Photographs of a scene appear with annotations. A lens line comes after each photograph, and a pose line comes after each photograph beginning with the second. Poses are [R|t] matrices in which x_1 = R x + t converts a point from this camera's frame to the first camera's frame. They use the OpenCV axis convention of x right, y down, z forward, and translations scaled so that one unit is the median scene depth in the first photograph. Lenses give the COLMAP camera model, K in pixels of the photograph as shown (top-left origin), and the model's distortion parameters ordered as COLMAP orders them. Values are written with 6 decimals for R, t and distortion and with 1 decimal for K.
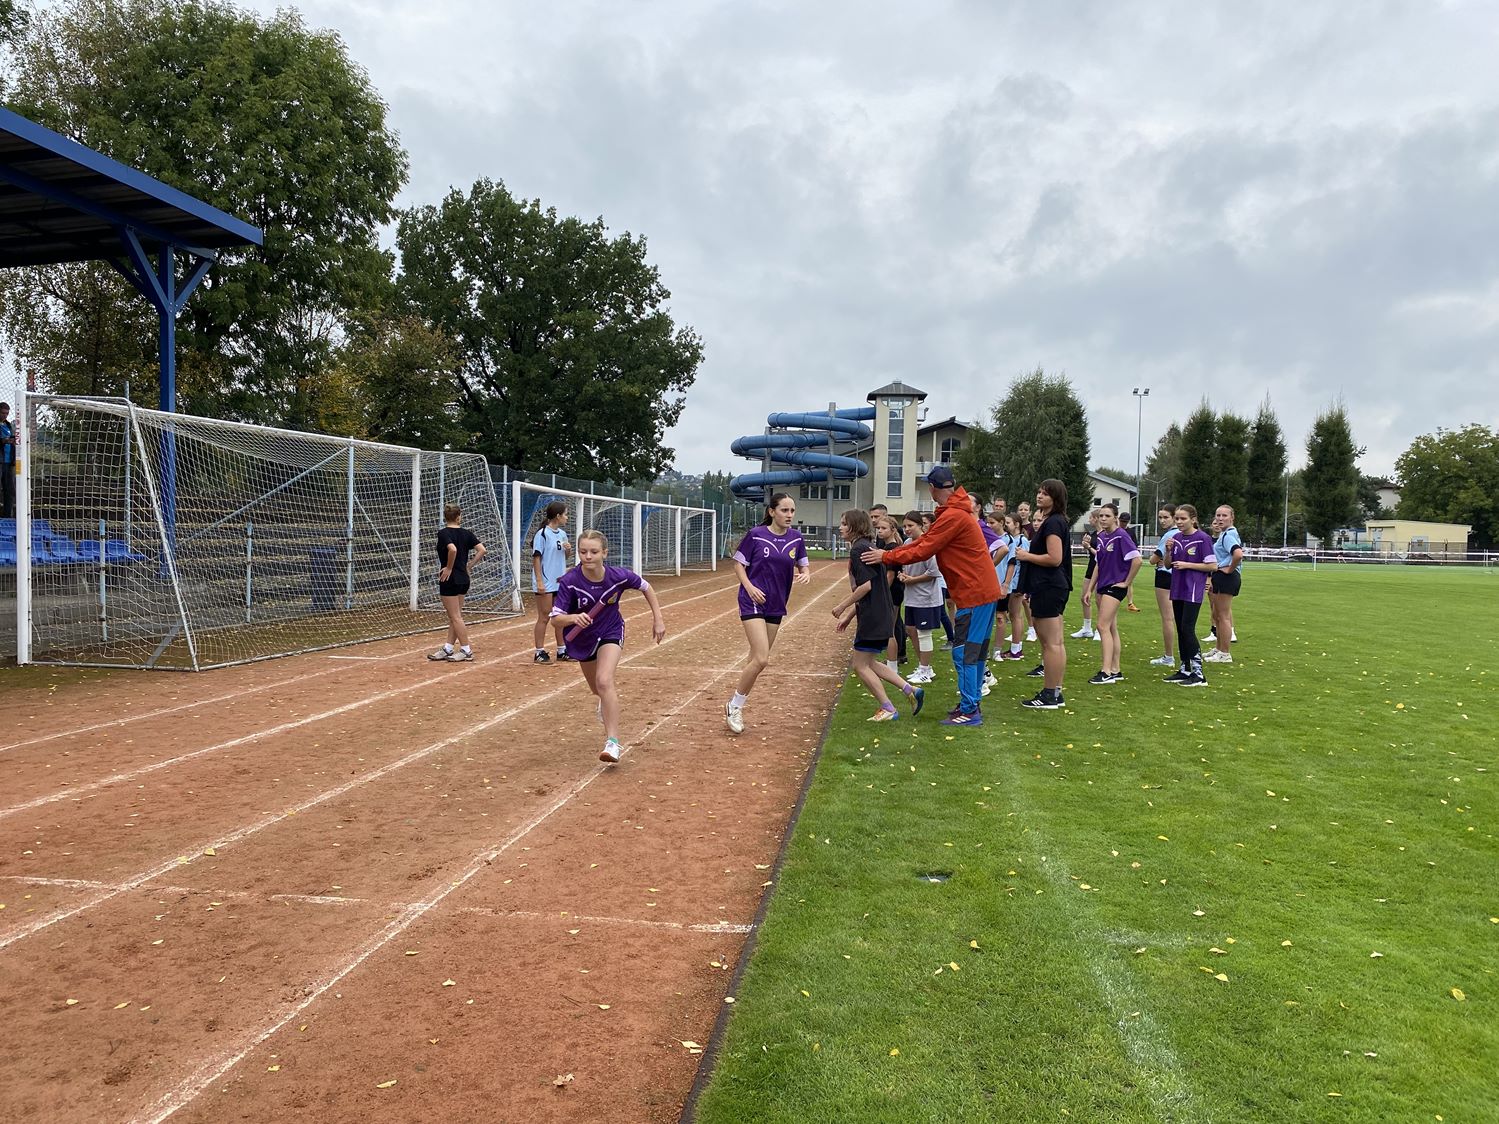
lens RADIAL K [[1143.8, 0, 753.1], [0, 1143.8, 568.7], [0, 0, 1]] dist [0.014944, -0.017698]
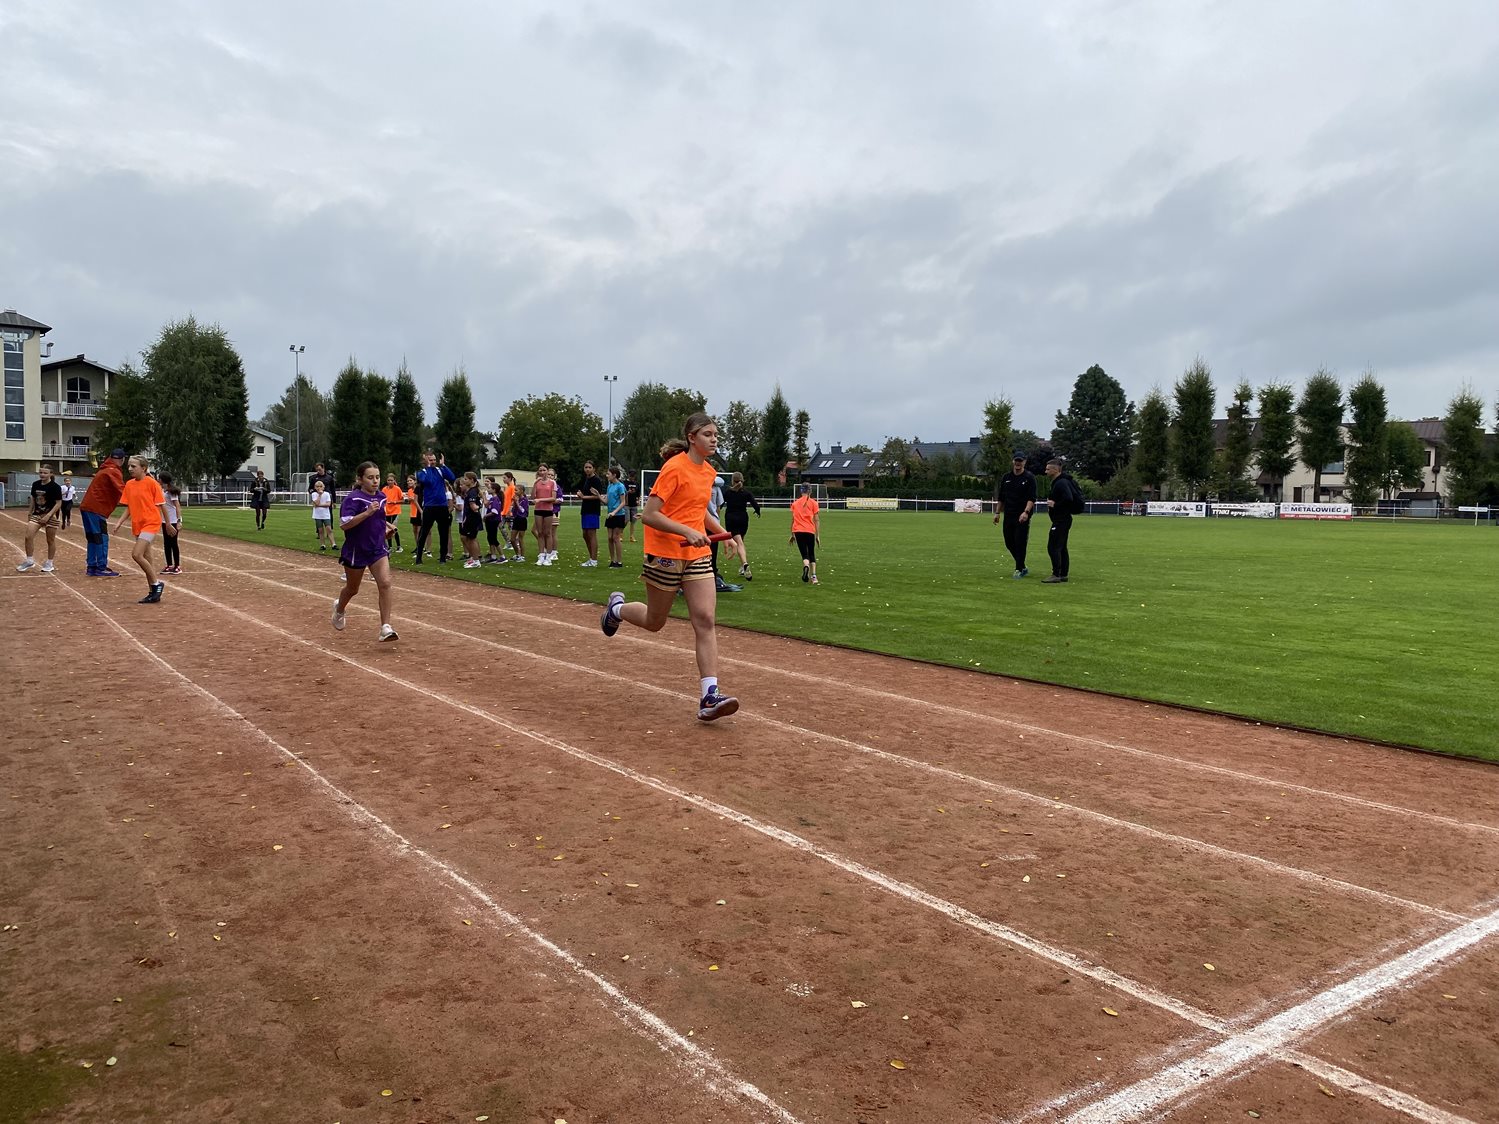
lens RADIAL K [[1145.7, 0, 751.8], [0, 1145.7, 551.3], [0, 0, 1]] dist [0.008476, -0.011452]
pose [[0.730933, -0.042276, 0.681138, -0.149249], [0.019687, 0.998970, 0.040878, 0.001540], [-0.682165, -0.016470, 0.731013, -0.139598]]
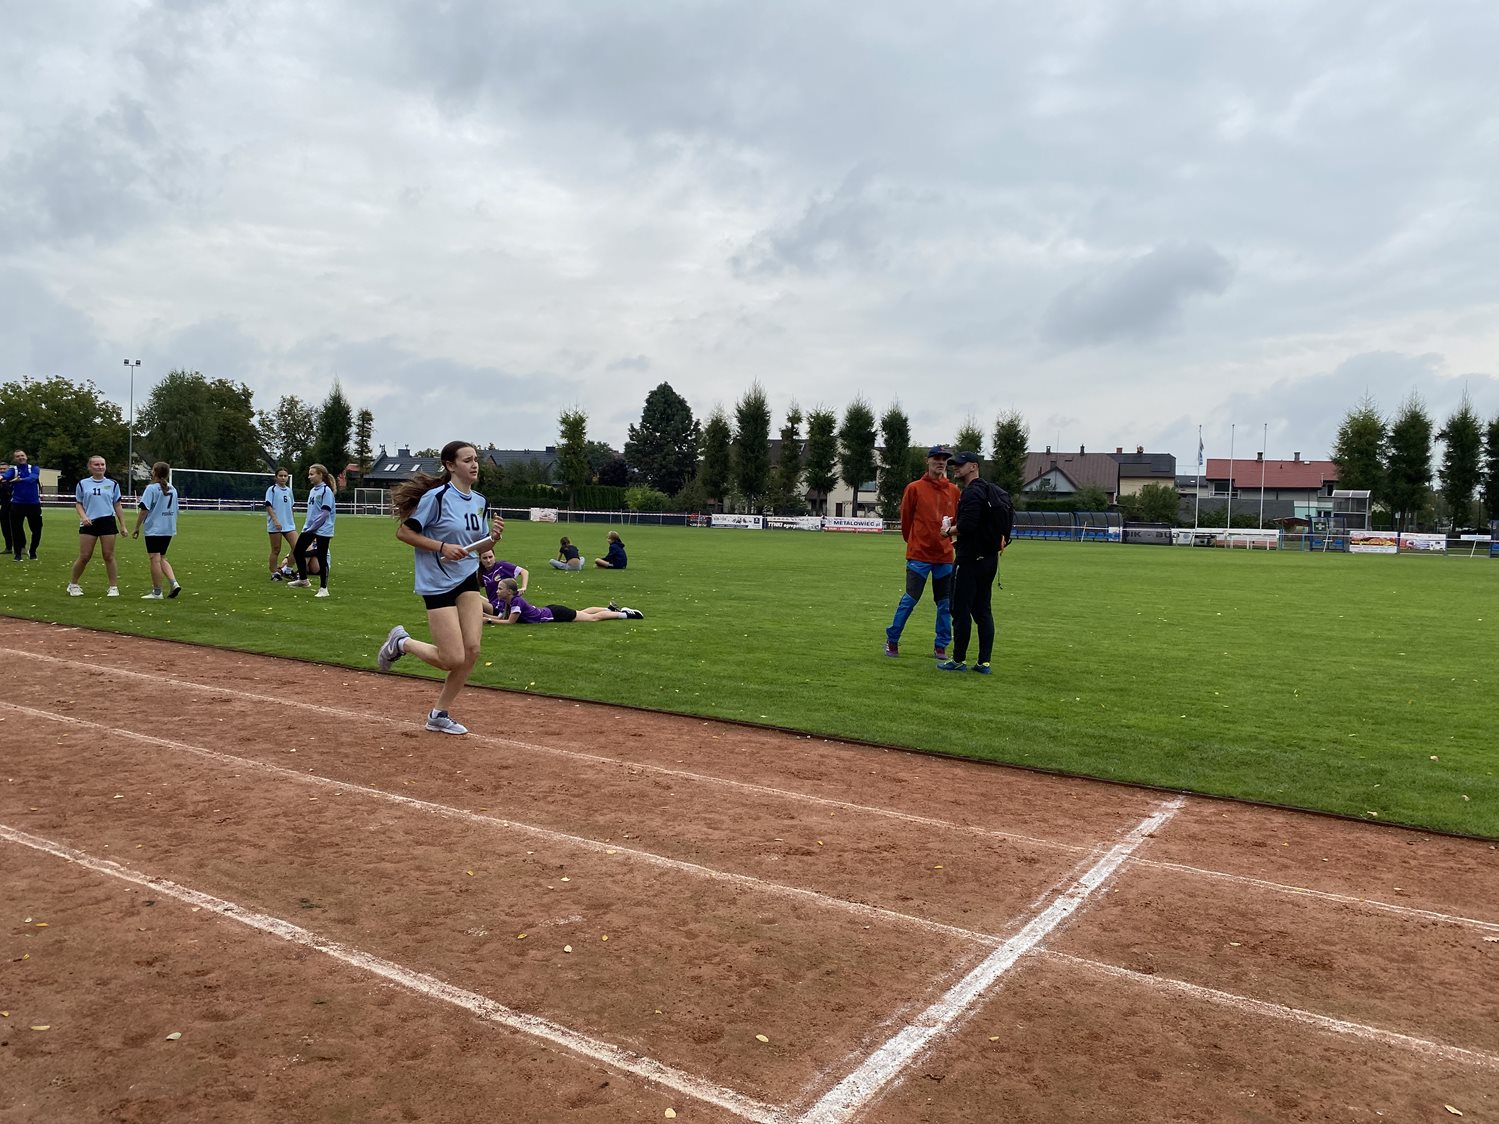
lens RADIAL K [[1133.3, 0, 760.9], [0, 1133.3, 554.9], [0, 0, 1]] dist [0.076307, -0.127720]
pose [[0.430389, -0.038052, 0.901841, -0.138877], [0.003285, 0.999170, 0.040591, 0.001156], [-0.902638, -0.014507, 0.430157, -0.134936]]
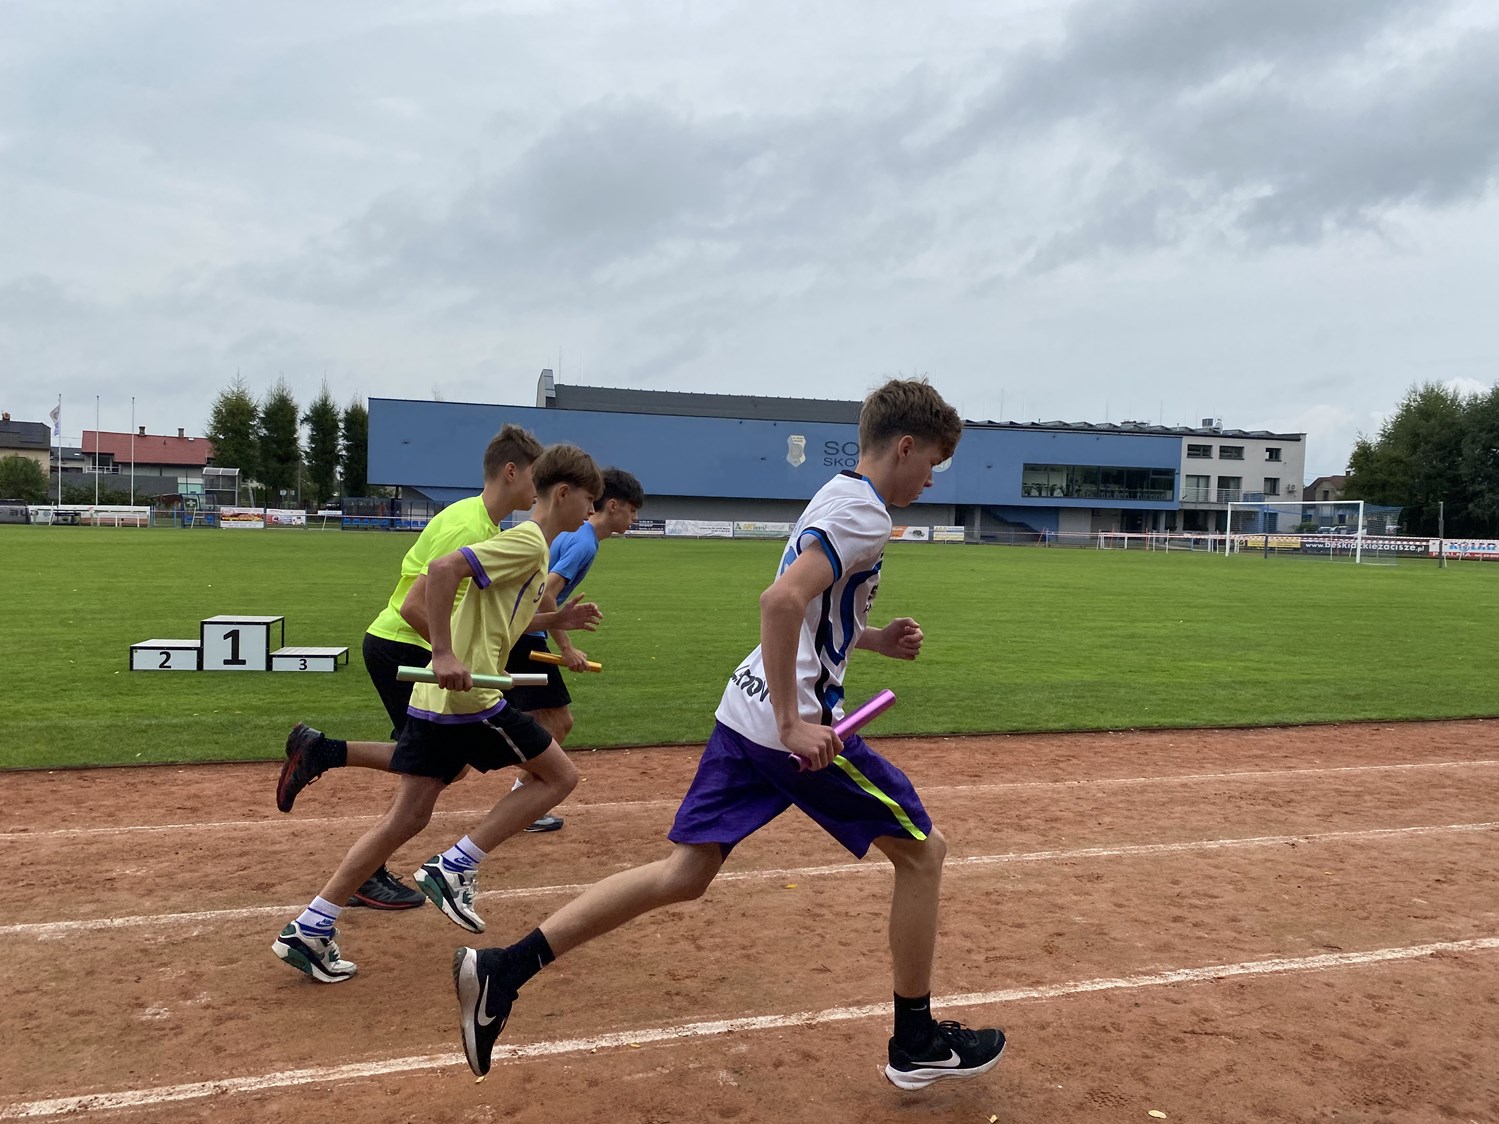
lens RADIAL K [[1144.3, 0, 759.7], [0, 1144.3, 550.0], [0, 0, 1]] dist [0.010390, -0.012099]
pose [[-0.426142, -0.052693, 0.903120, -0.162836], [-0.009563, 0.998509, 0.053746, 0.000659], [-0.904606, 0.014267, -0.426010, -0.181166]]
